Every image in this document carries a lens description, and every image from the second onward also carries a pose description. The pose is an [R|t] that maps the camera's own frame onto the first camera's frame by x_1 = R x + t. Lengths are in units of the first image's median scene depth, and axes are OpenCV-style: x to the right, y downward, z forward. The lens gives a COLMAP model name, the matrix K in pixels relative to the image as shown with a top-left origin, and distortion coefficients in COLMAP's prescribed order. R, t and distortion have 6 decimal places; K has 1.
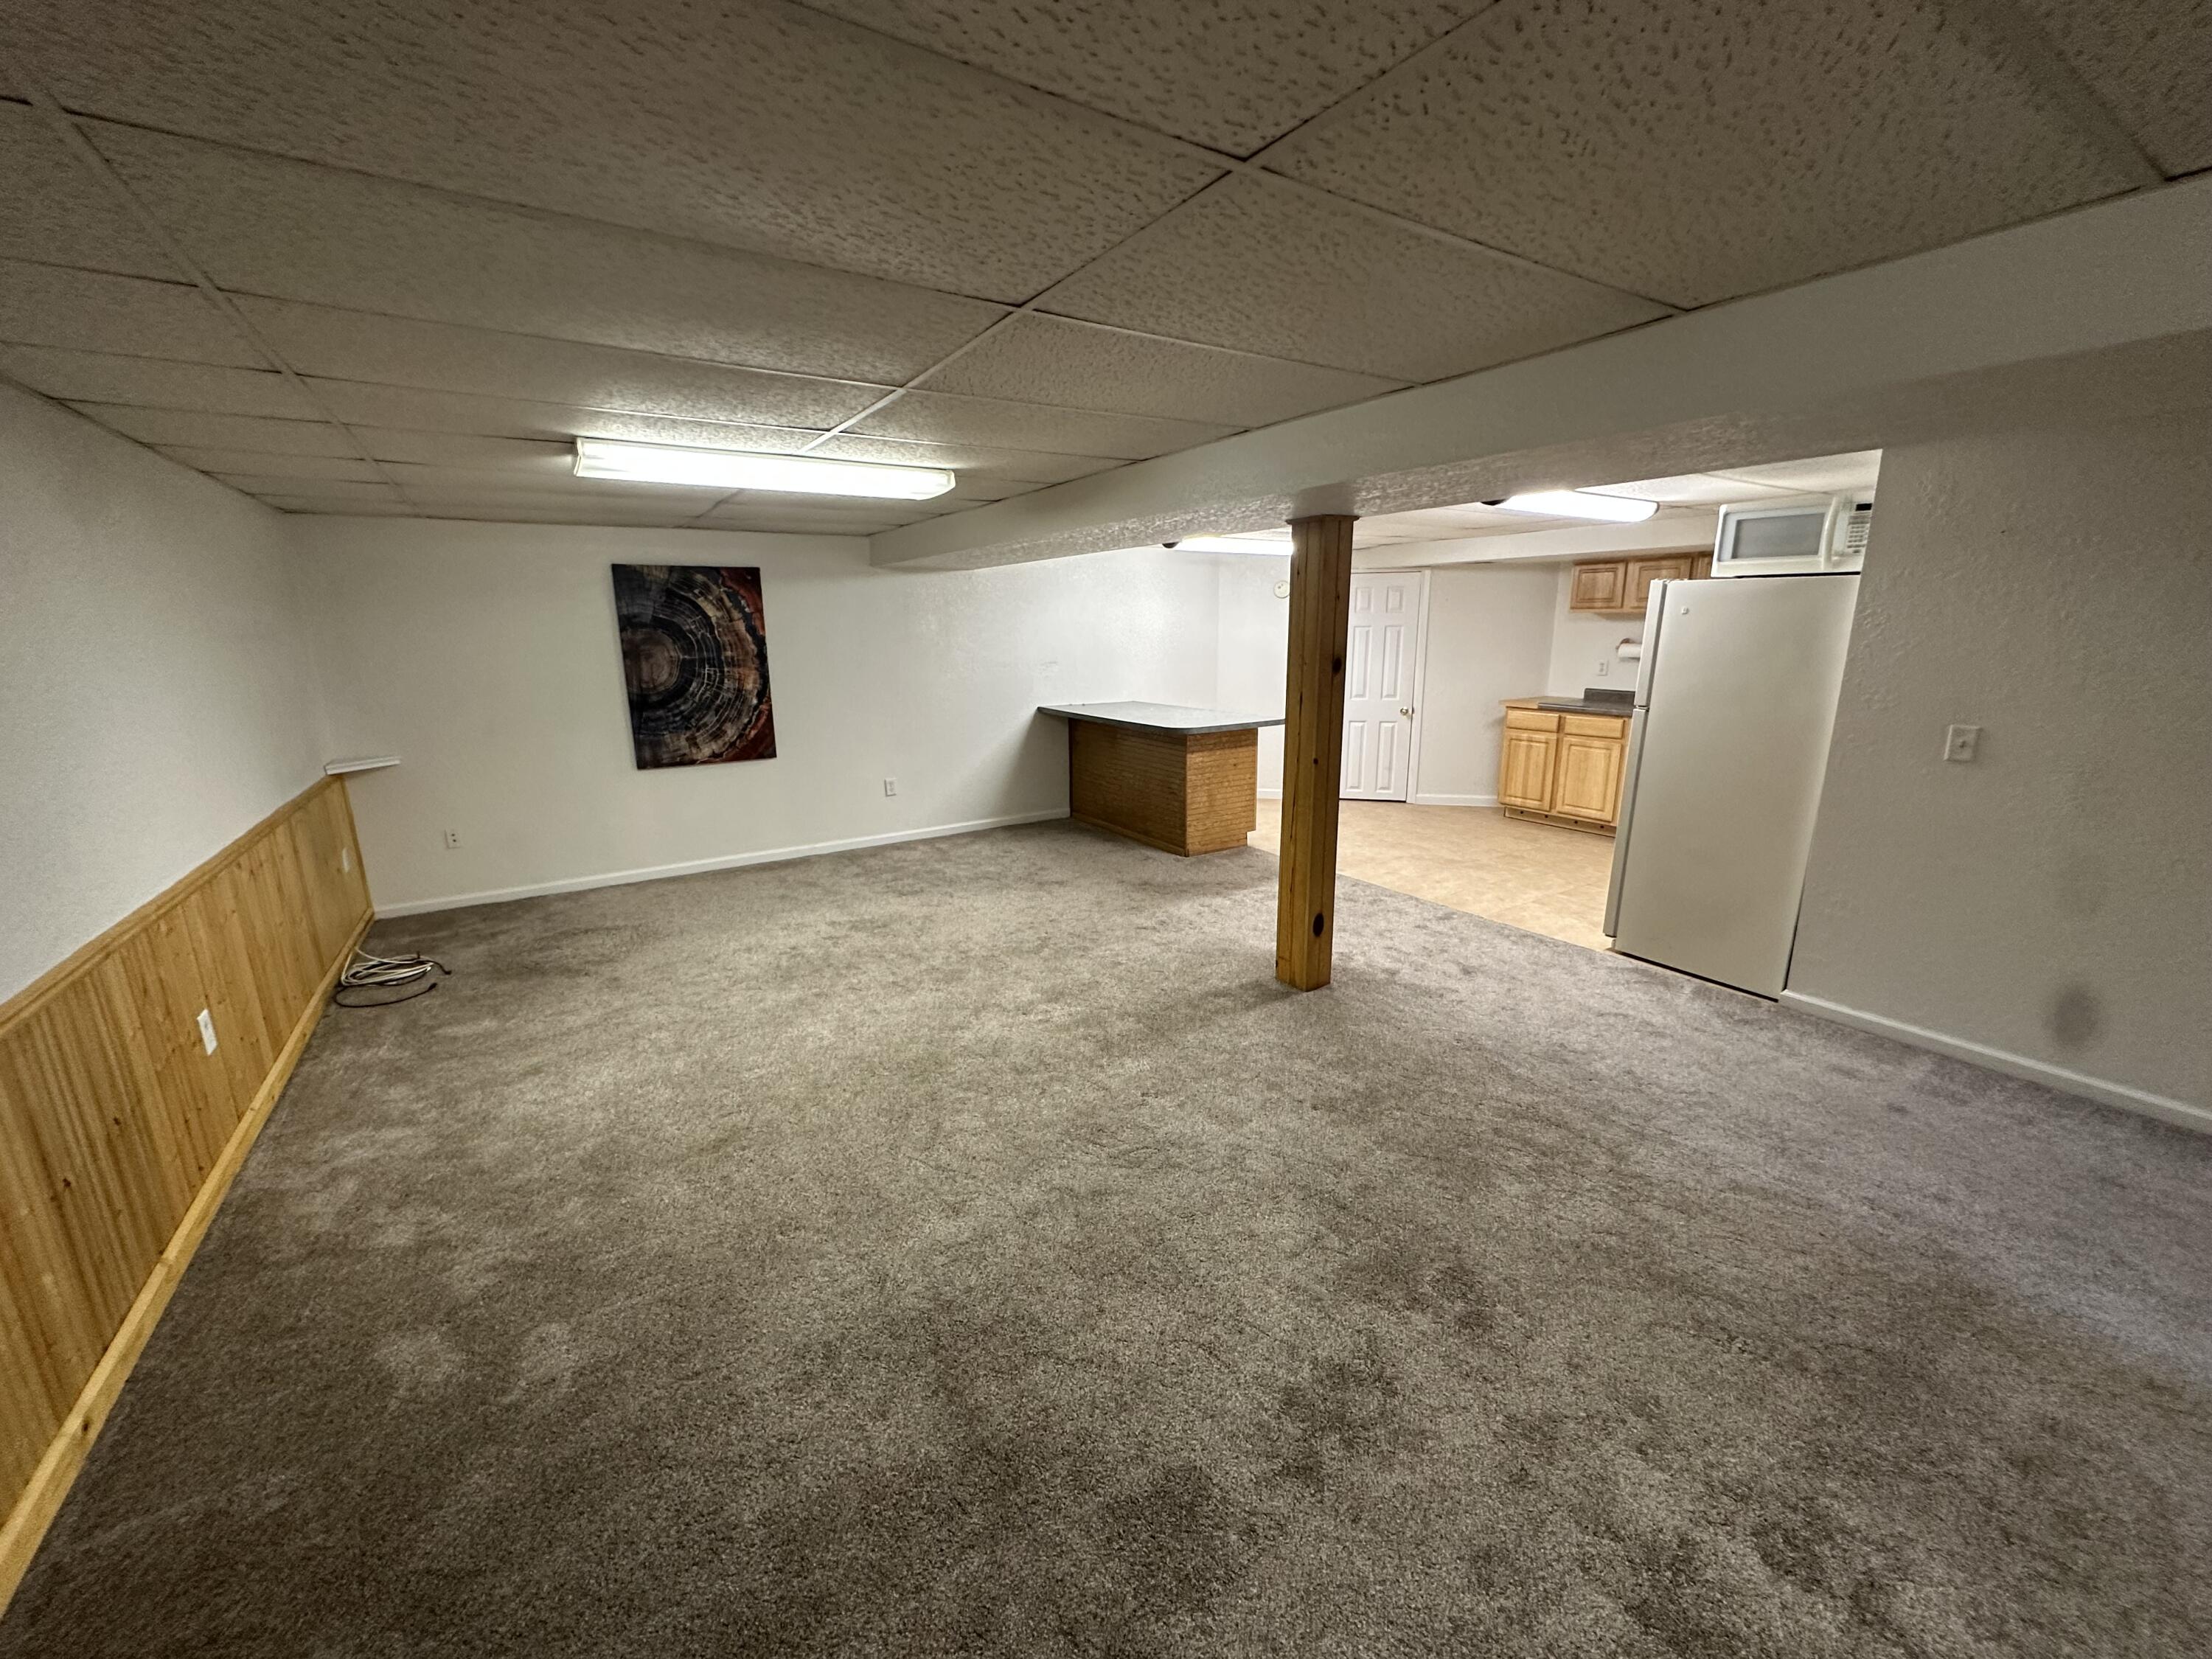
lens RADIAL K [[878.6, 0, 1107.6], [0, 878.6, 826.4], [0, 0, 1]] dist [-0.000615, -0.000032]
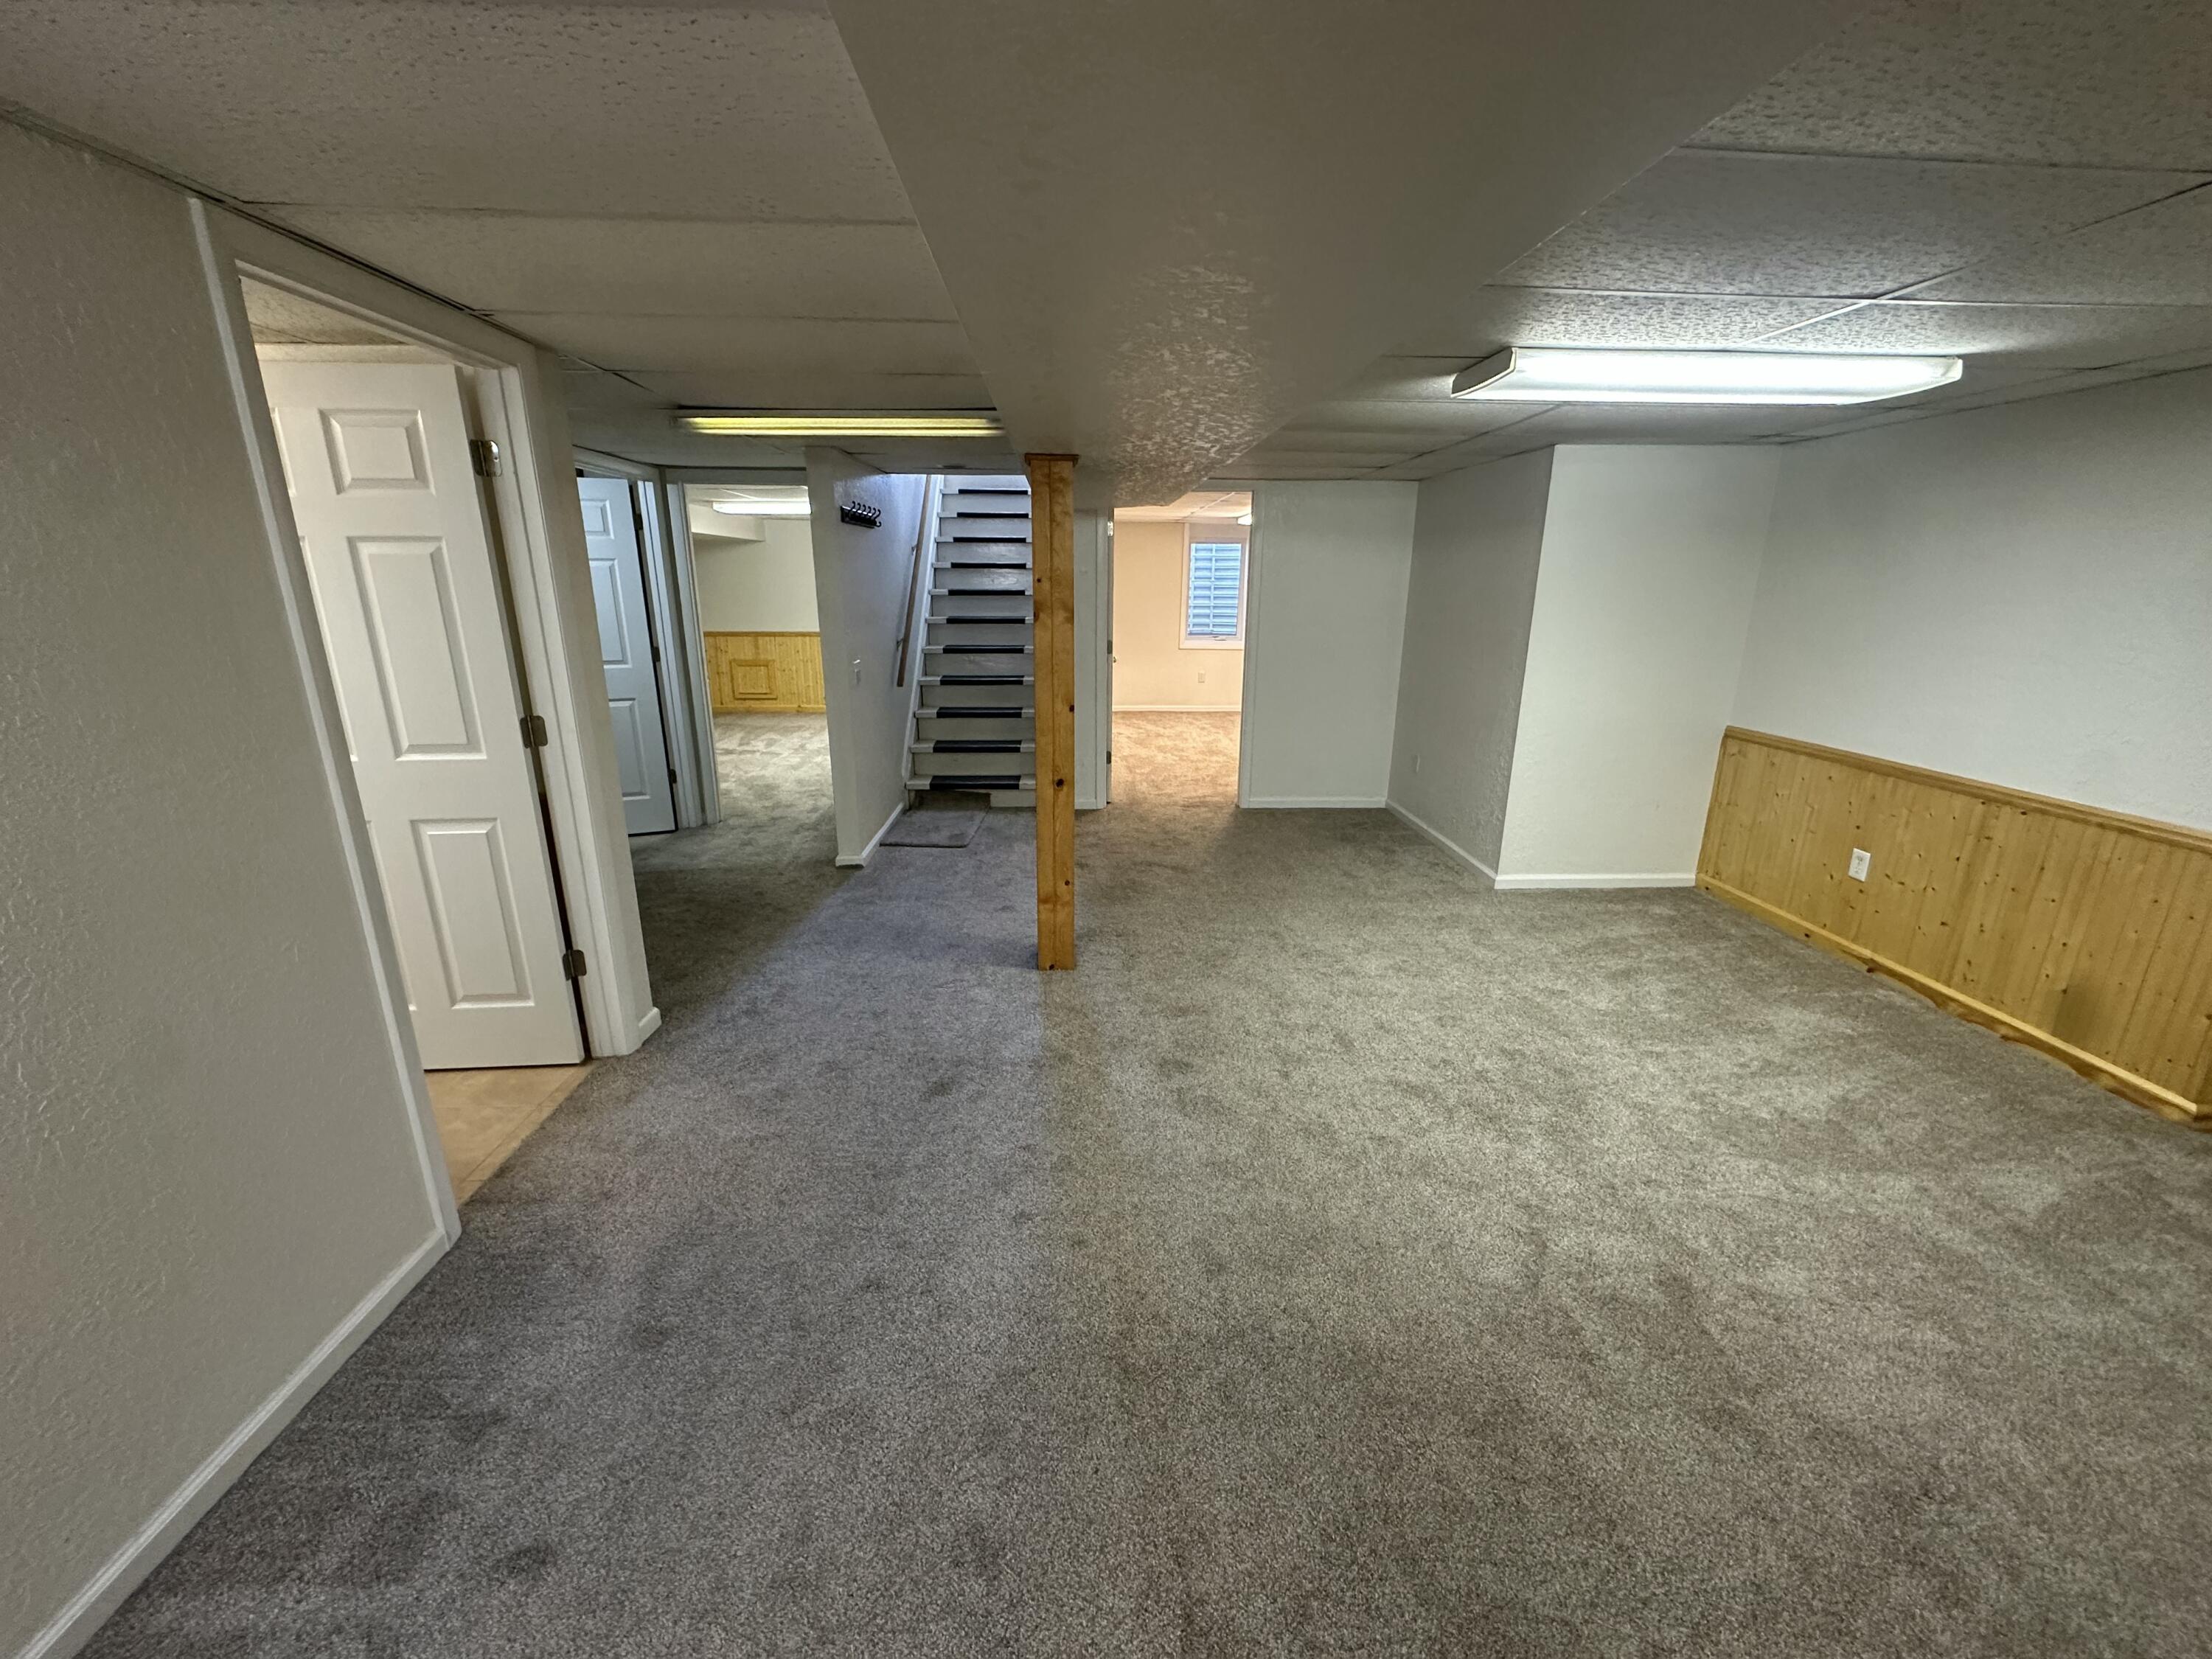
lens RADIAL K [[878.6, 0, 1107.6], [0, 878.6, 826.4], [0, 0, 1]] dist [-0.000615, -0.000032]
pose [[-0.858822, -0.134060, 0.494422, 0.300696], [0.120909, 0.884836, 0.449940, -0.167581], [-0.497801, 0.446198, -0.743707, 0.723230]]
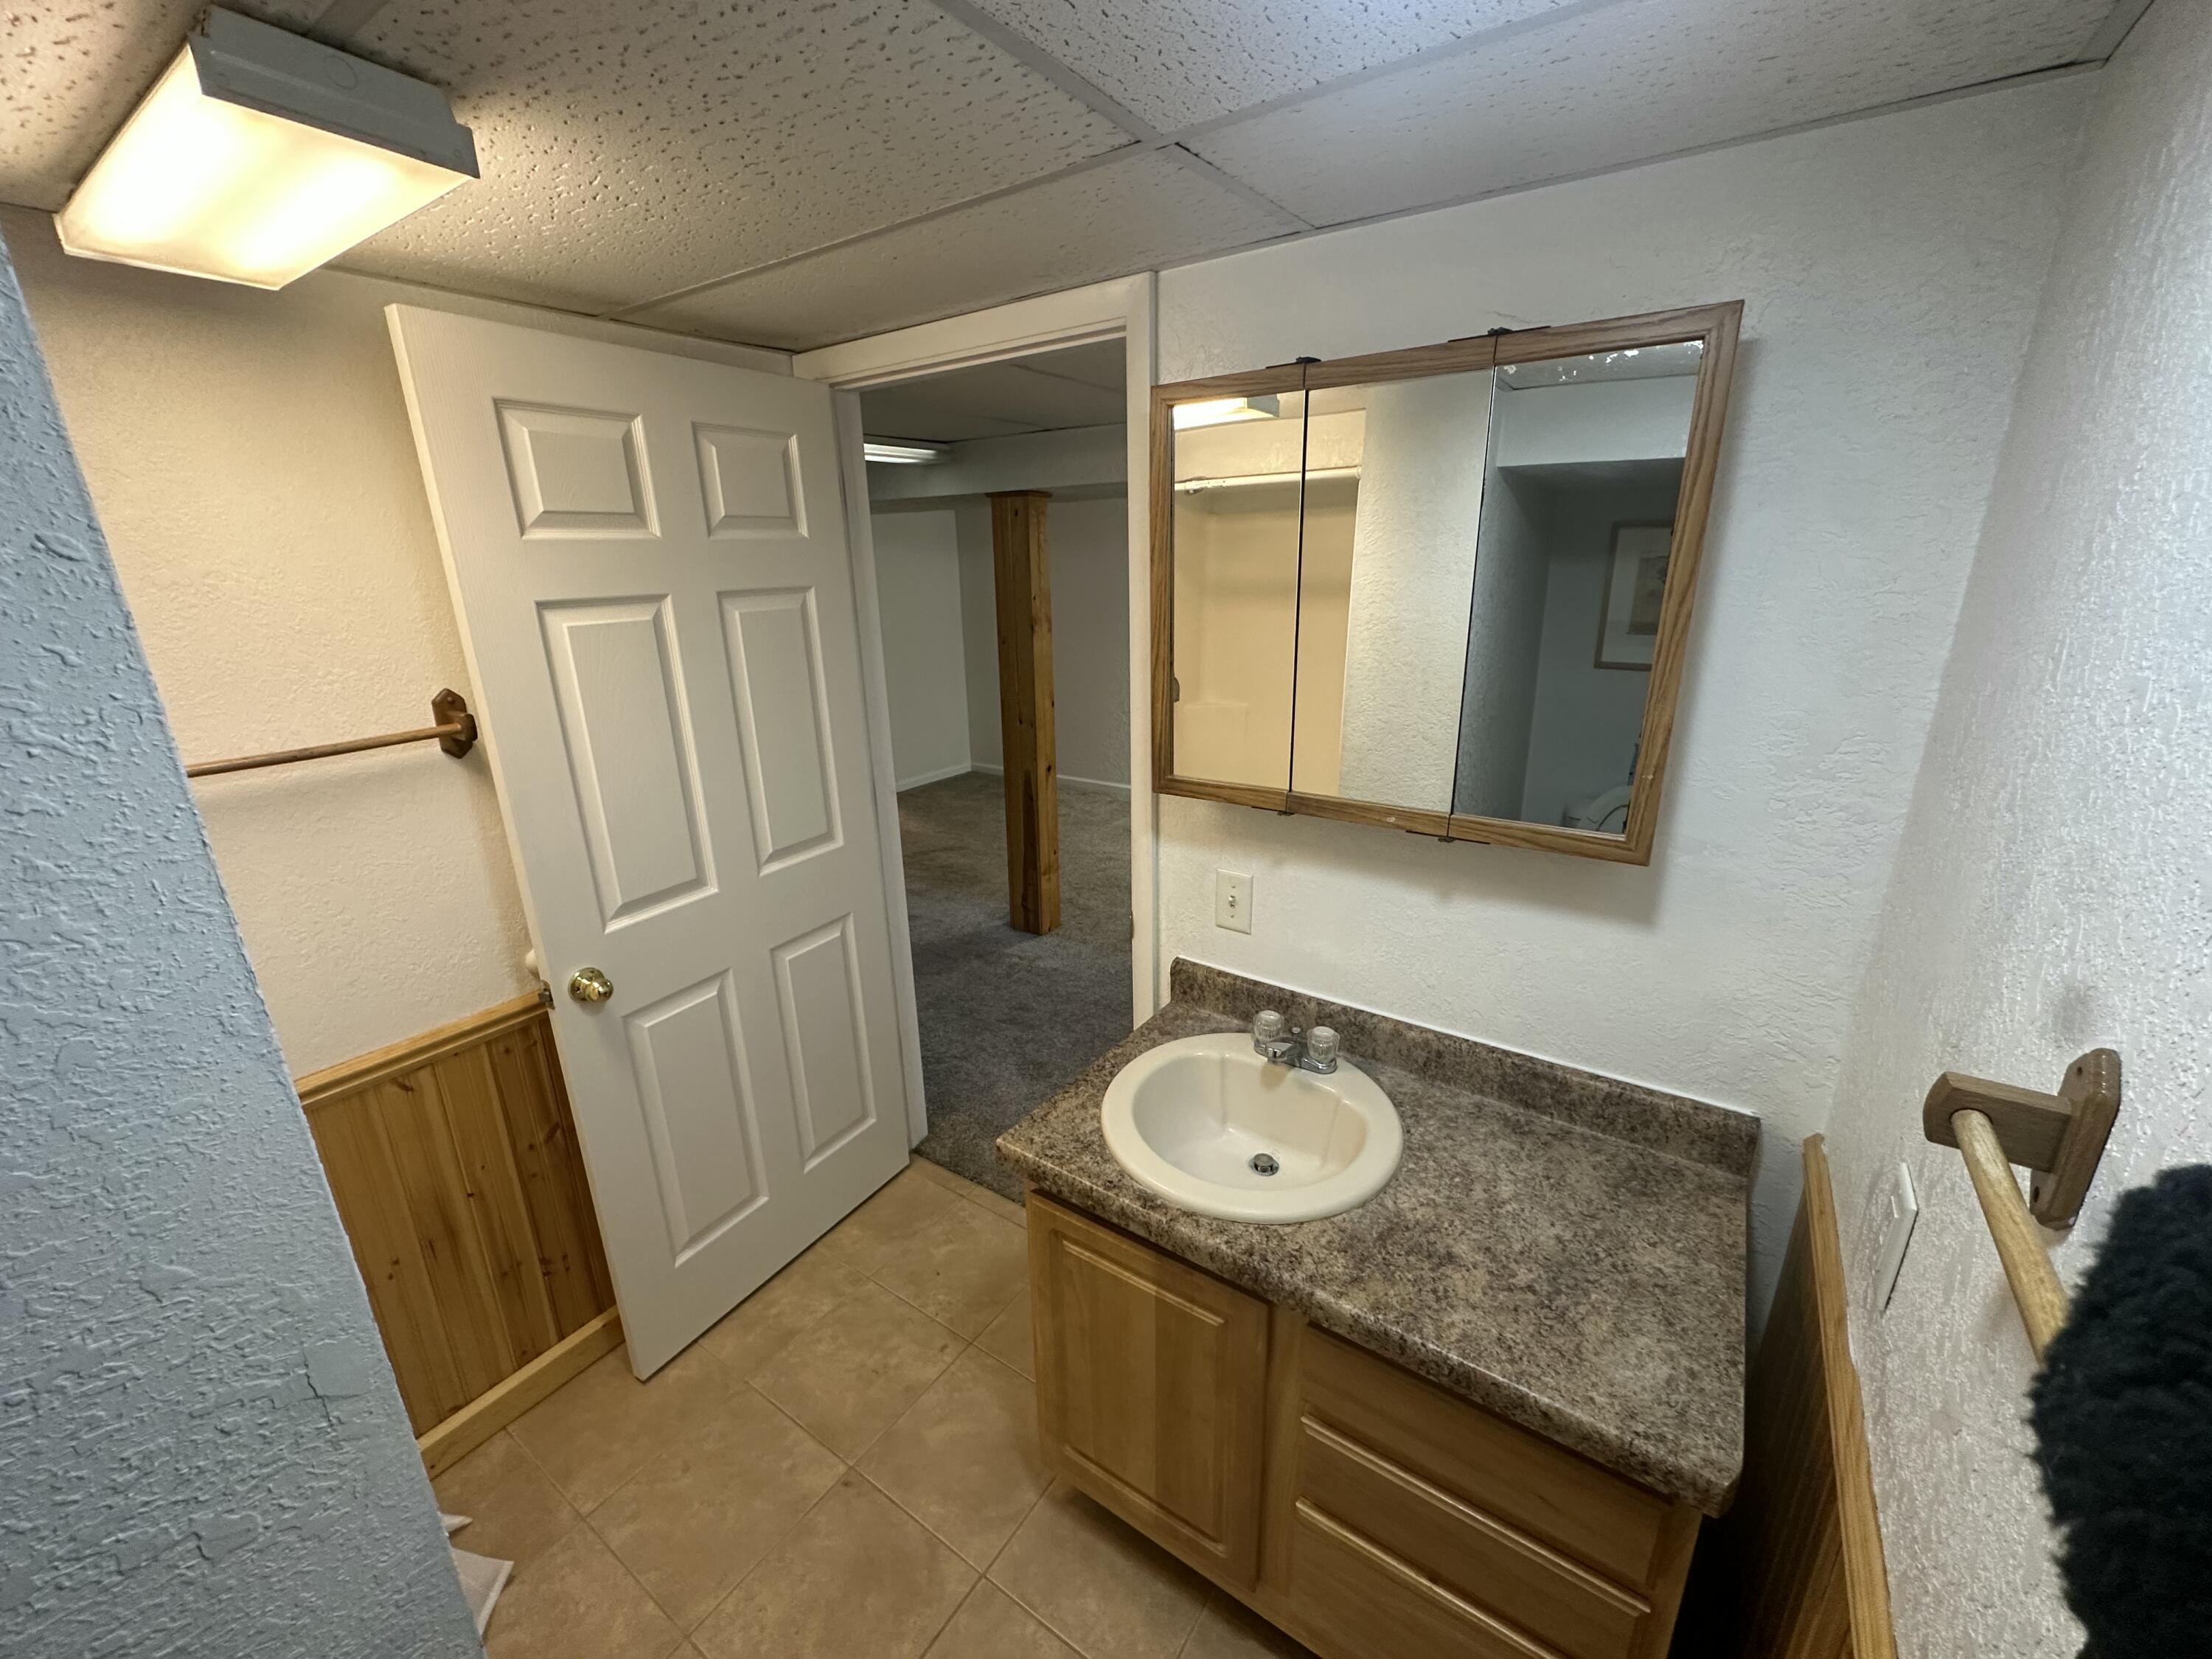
lens RADIAL K [[878.6, 0, 1107.6], [0, 878.6, 826.4], [0, 0, 1]] dist [-0.000615, -0.000032]
pose [[-0.923240, 0.144736, -0.355920, 1.036618], [-0.054598, 0.867516, 0.494403, -0.263778], [0.380324, 0.475885, -0.793024, 0.934161]]
